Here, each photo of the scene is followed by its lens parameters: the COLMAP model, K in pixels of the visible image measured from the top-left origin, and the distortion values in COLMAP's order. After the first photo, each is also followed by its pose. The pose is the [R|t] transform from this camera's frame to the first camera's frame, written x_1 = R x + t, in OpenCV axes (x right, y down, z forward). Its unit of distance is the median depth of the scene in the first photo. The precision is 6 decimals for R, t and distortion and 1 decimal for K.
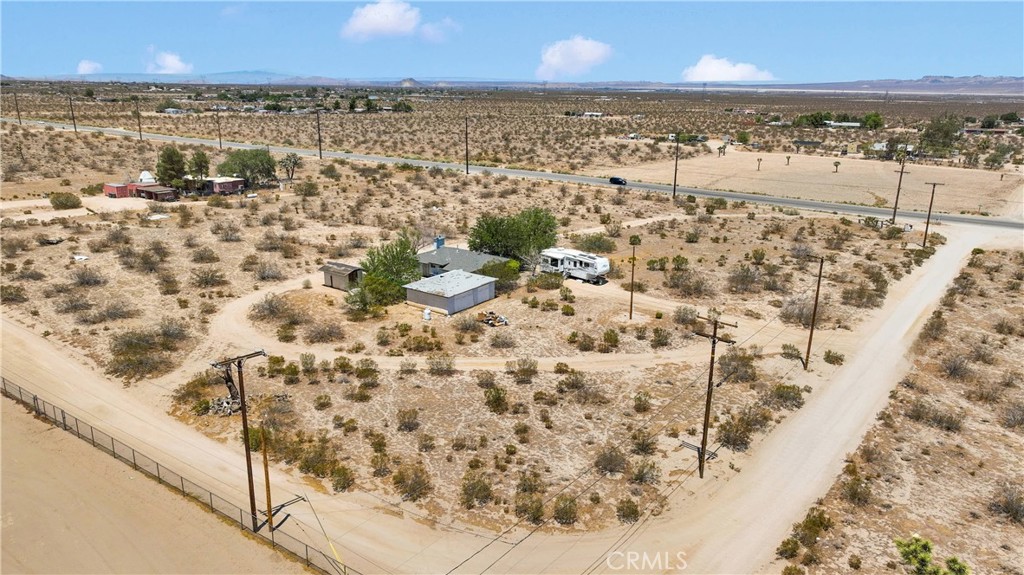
lens RADIAL K [[741.3, 0, 514.9], [0, 741.3, 286.7], [0, 0, 1]] dist [0.002779, 0.012131]
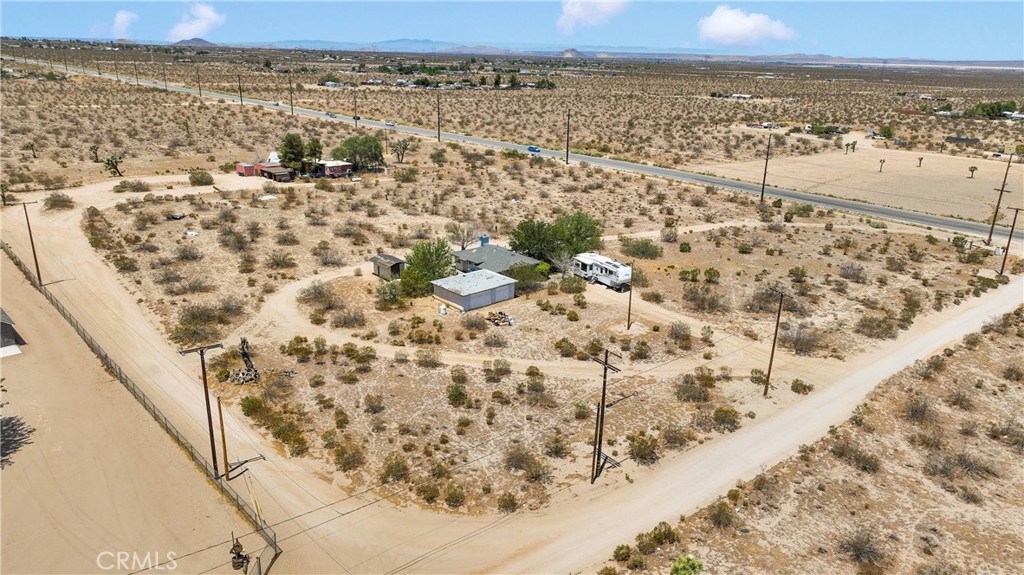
lens RADIAL K [[741.3, 0, 509.4], [0, 741.3, 291.9], [0, 0, 1]] dist [0.002779, 0.012131]
pose [[0.976184, 0.080877, -0.201306, 0.176039], [-0.072109, 0.996116, 0.050525, -0.046073], [0.204611, -0.034806, 0.978224, -0.073987]]
